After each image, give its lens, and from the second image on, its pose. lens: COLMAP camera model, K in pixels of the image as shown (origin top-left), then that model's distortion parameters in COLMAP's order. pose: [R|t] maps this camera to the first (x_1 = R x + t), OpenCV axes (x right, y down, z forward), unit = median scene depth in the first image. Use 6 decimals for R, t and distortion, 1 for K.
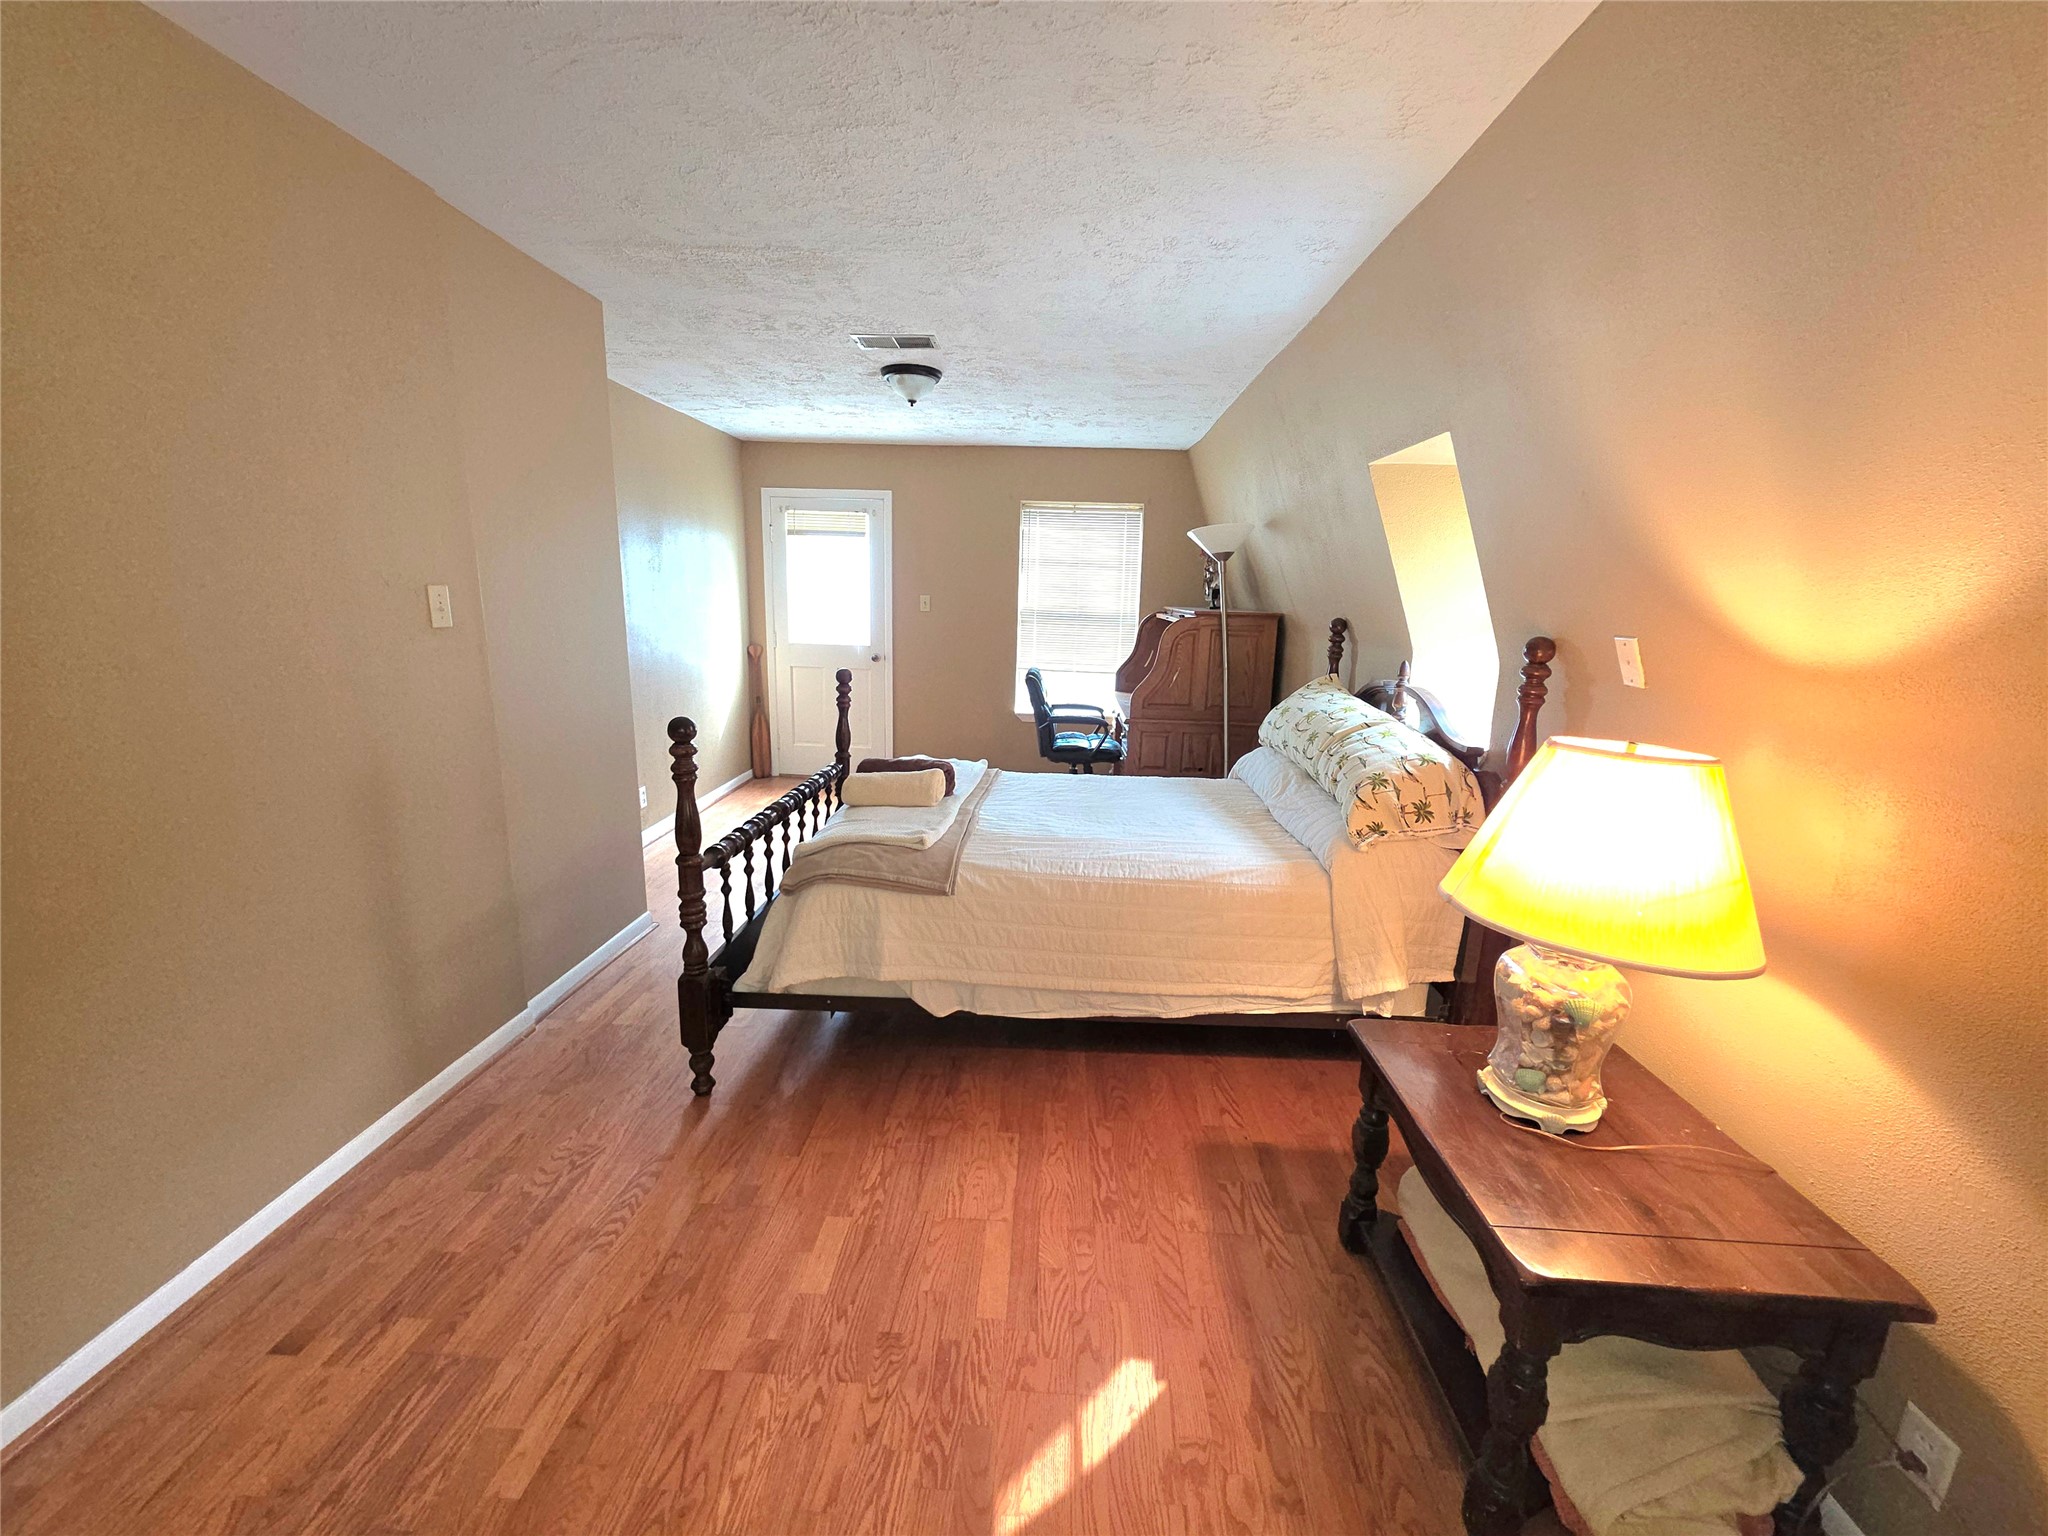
lens RADIAL K [[817.7, 0, 1022.4], [0, 817.7, 769.7], [0, 0, 1]] dist [0.006798, 0.000515]
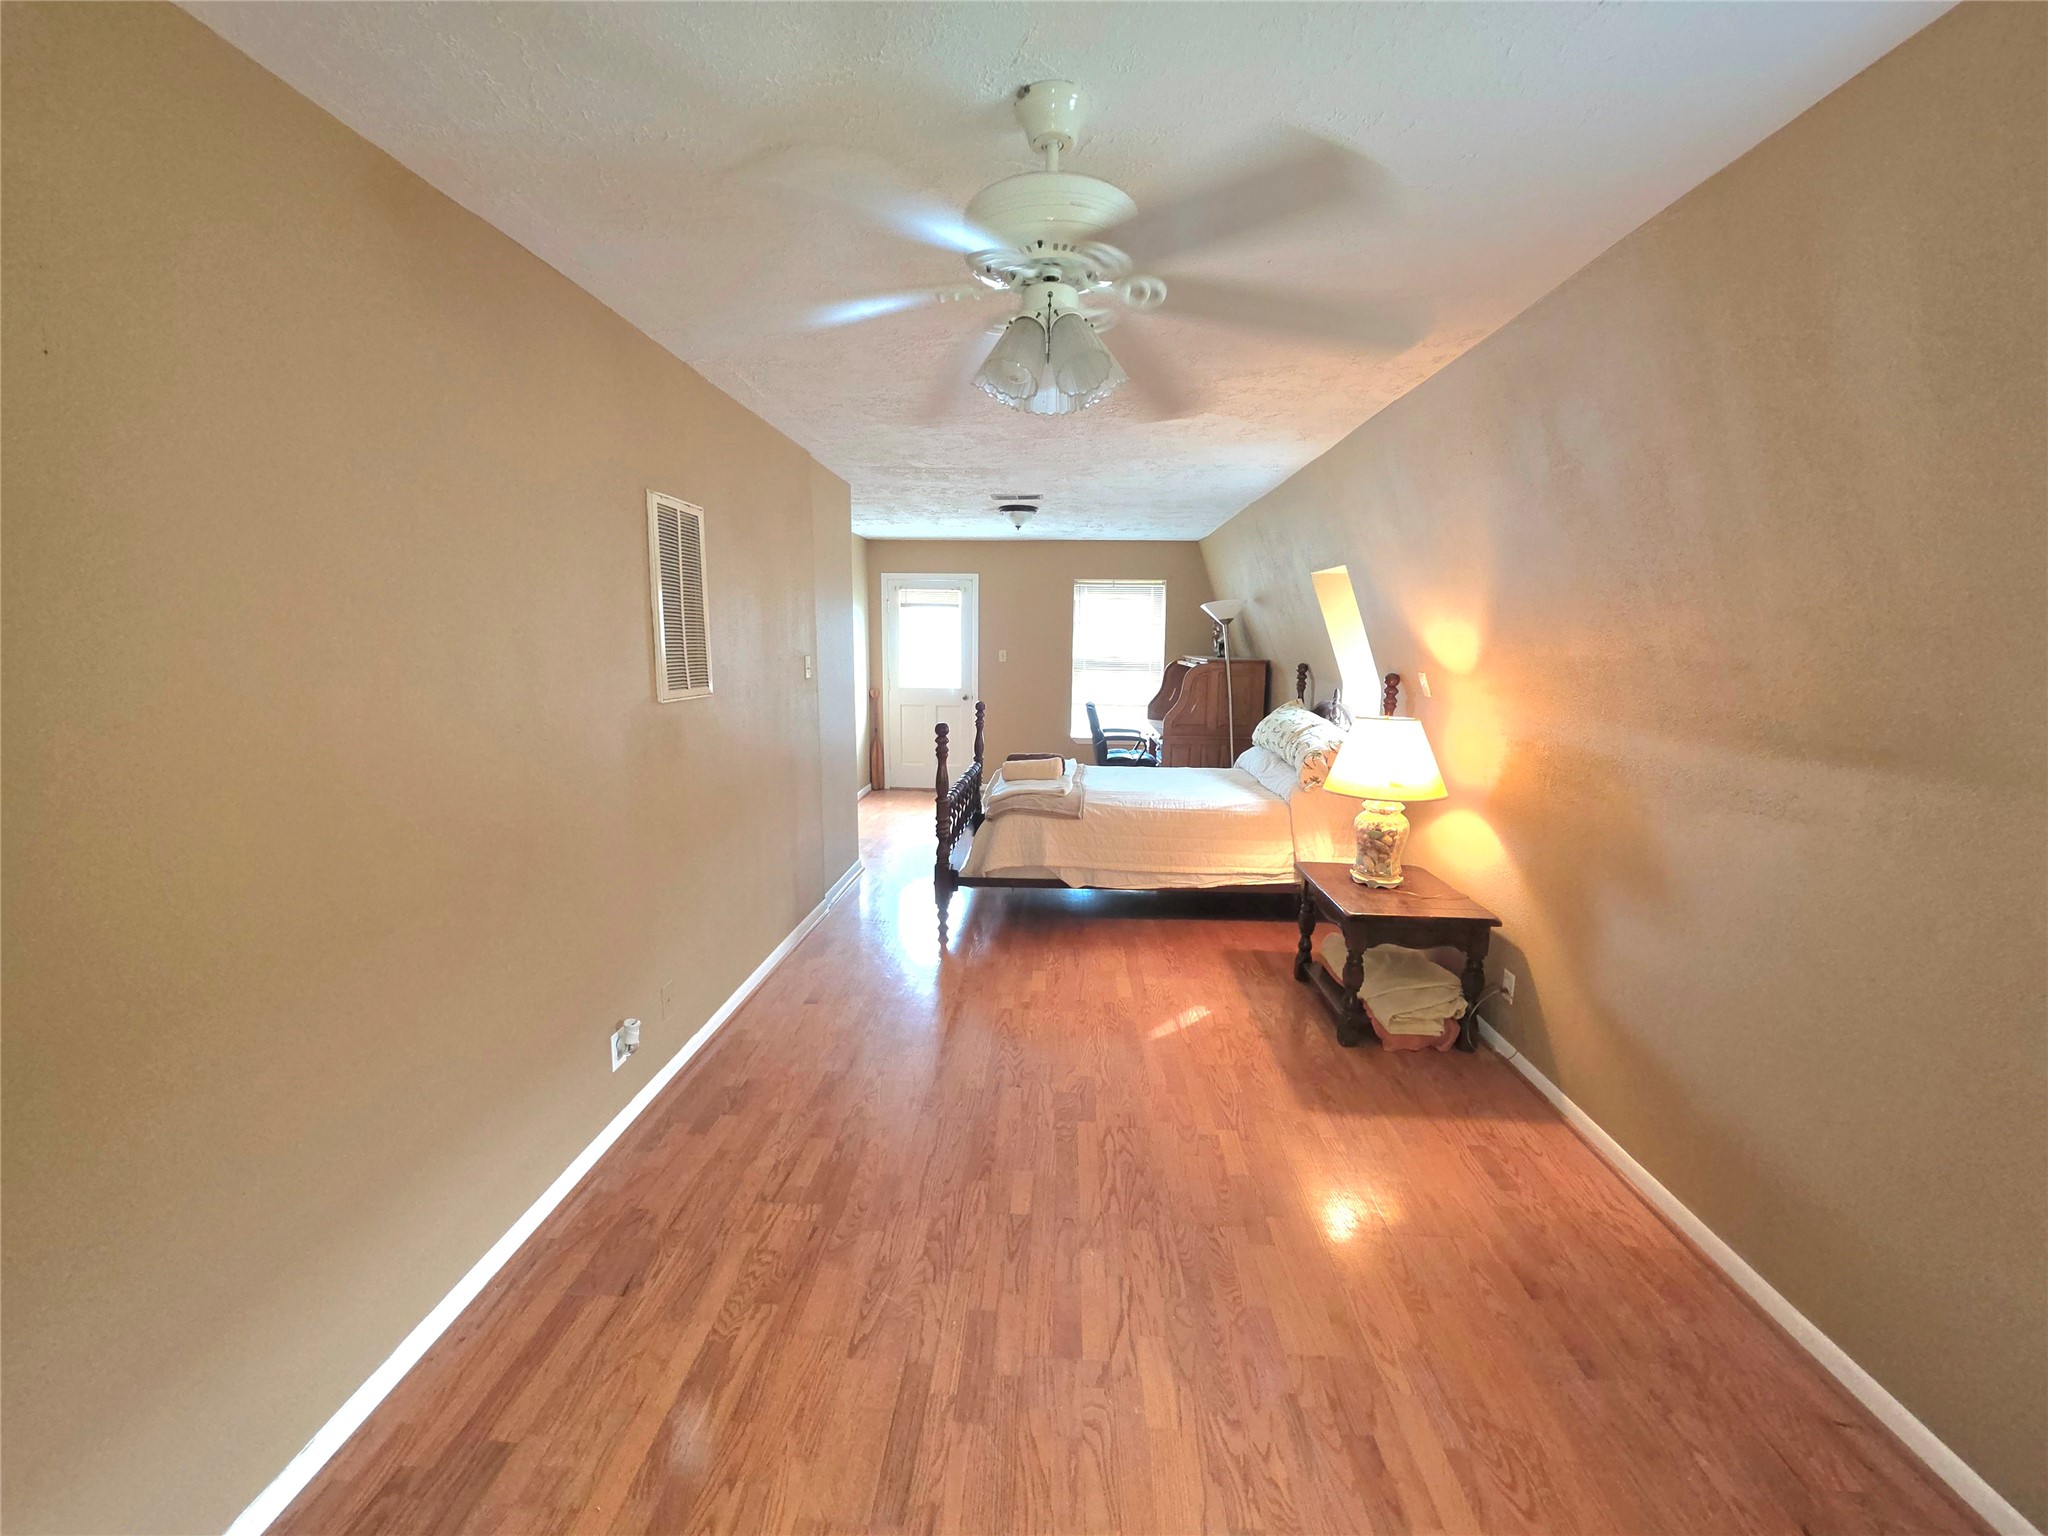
lens RADIAL K [[817.7, 0, 1024.8], [0, 817.7, 766.6], [0, 0, 1]] dist [0.006798, 0.000515]
pose [[0.999852, -0.015480, -0.007542, -0.138556], [0.015014, 0.998187, -0.058293, 0.098711], [0.008431, 0.058171, 0.998271, -0.577487]]
